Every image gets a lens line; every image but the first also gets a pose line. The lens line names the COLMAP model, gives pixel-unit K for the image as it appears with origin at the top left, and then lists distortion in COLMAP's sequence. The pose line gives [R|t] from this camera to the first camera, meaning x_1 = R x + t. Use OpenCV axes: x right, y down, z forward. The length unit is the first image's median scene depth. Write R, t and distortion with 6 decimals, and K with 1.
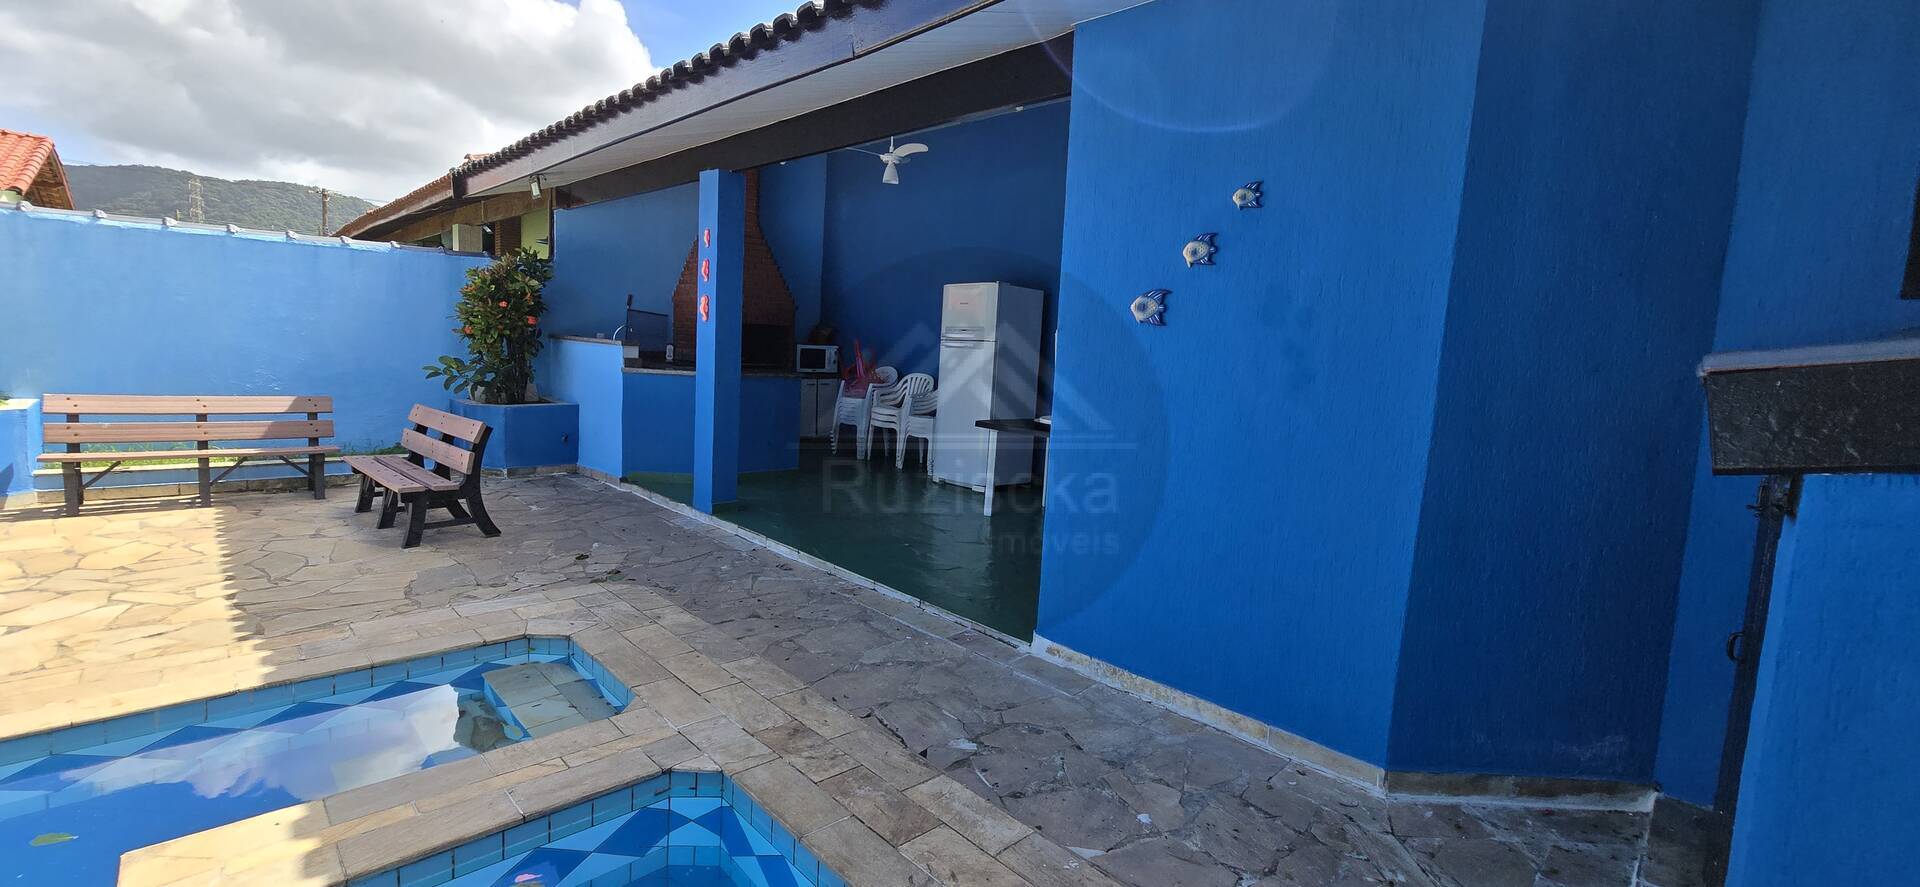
lens RADIAL K [[788.7, 0, 958.0], [0, 788.7, 438.9], [0, 0, 1]] dist [0.000680, 0.000760]
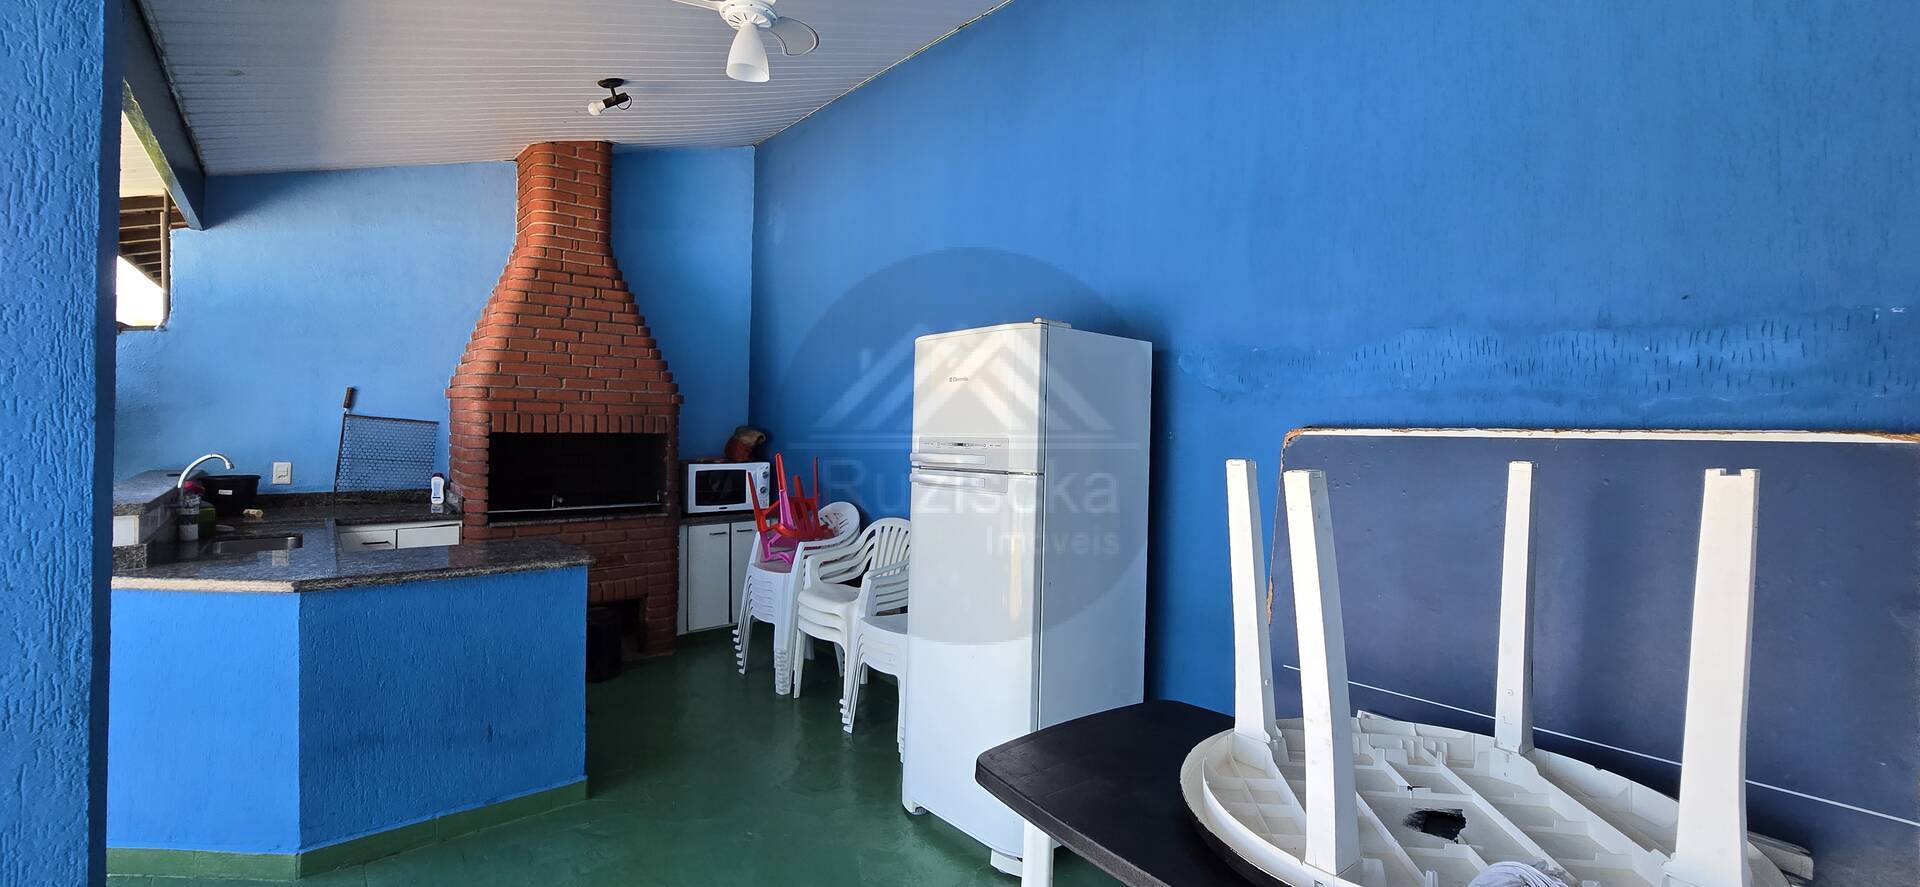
lens RADIAL K [[788.7, 0, 956.1], [0, 788.7, 433.7], [0, 0, 1]] dist [0.000680, 0.000760]
pose [[0.996744, -0.030266, -0.074737, 0.029102], [0.022237, 0.994115, -0.106019, -0.083018], [0.077506, 0.104012, 0.991551, 0.488358]]
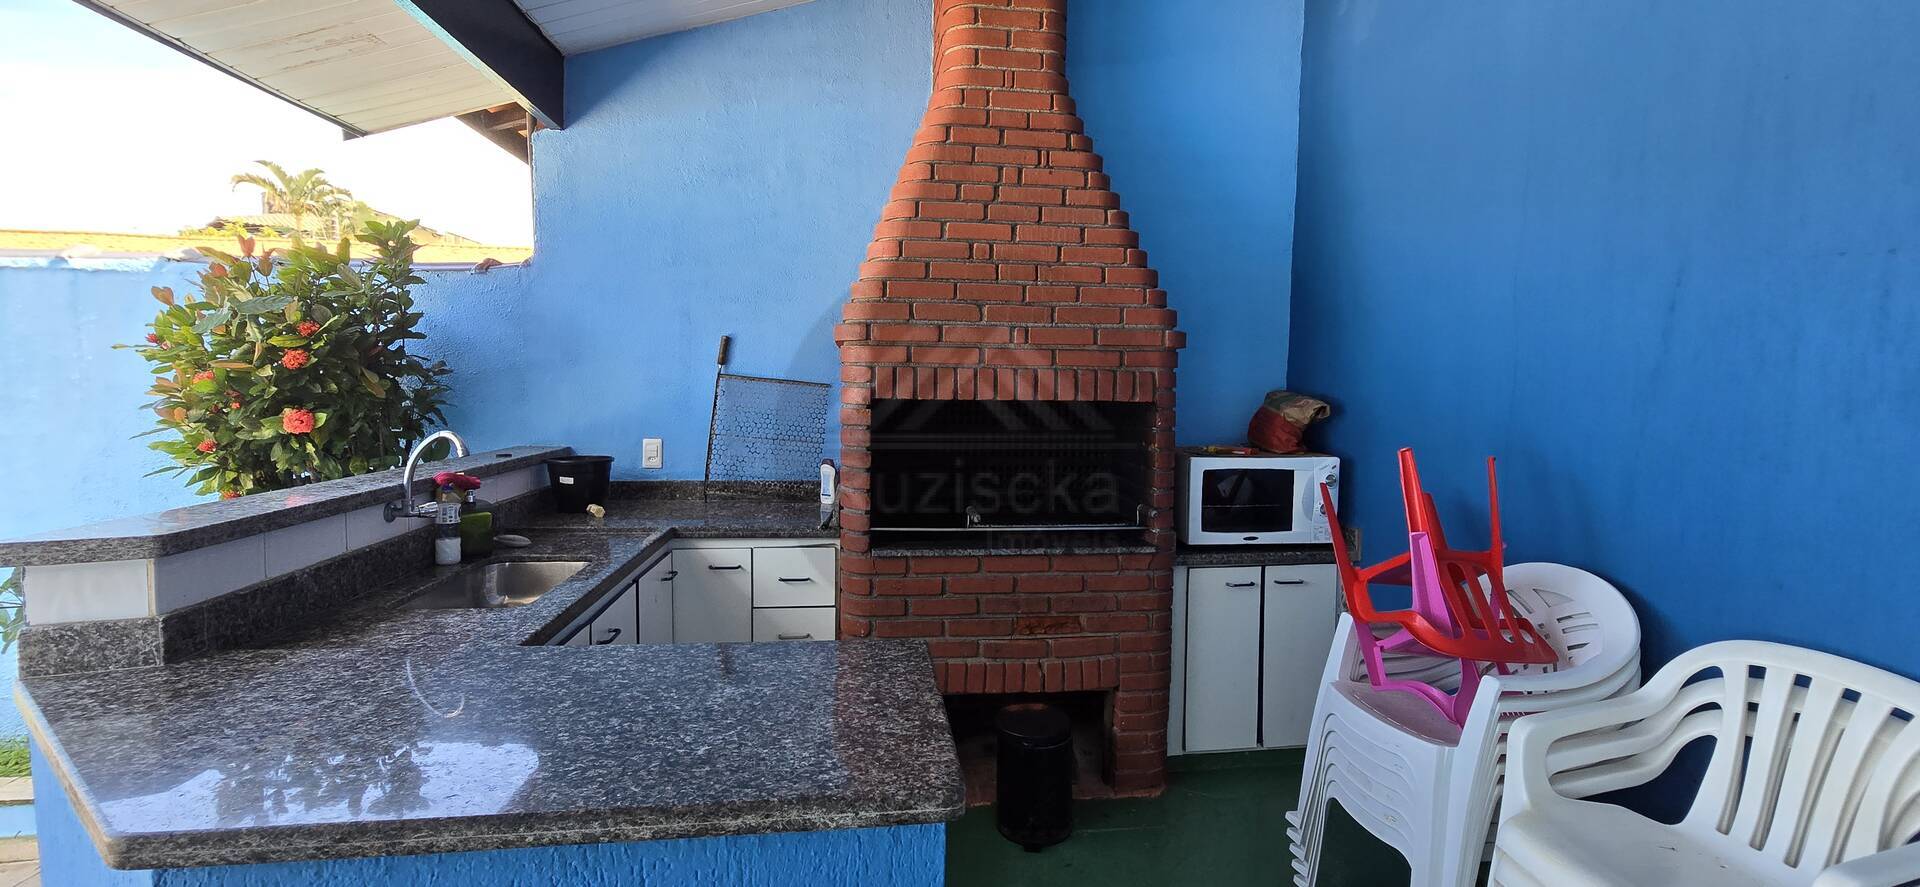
lens RADIAL K [[788.7, 0, 953.9], [0, 788.7, 436.9], [0, 0, 1]] dist [0.000680, 0.000760]
pose [[0.795898, -0.002163, -0.605427, -0.095699], [-0.043665, 0.997184, -0.060965, -0.111739], [0.603854, 0.074958, 0.793562, 0.741138]]
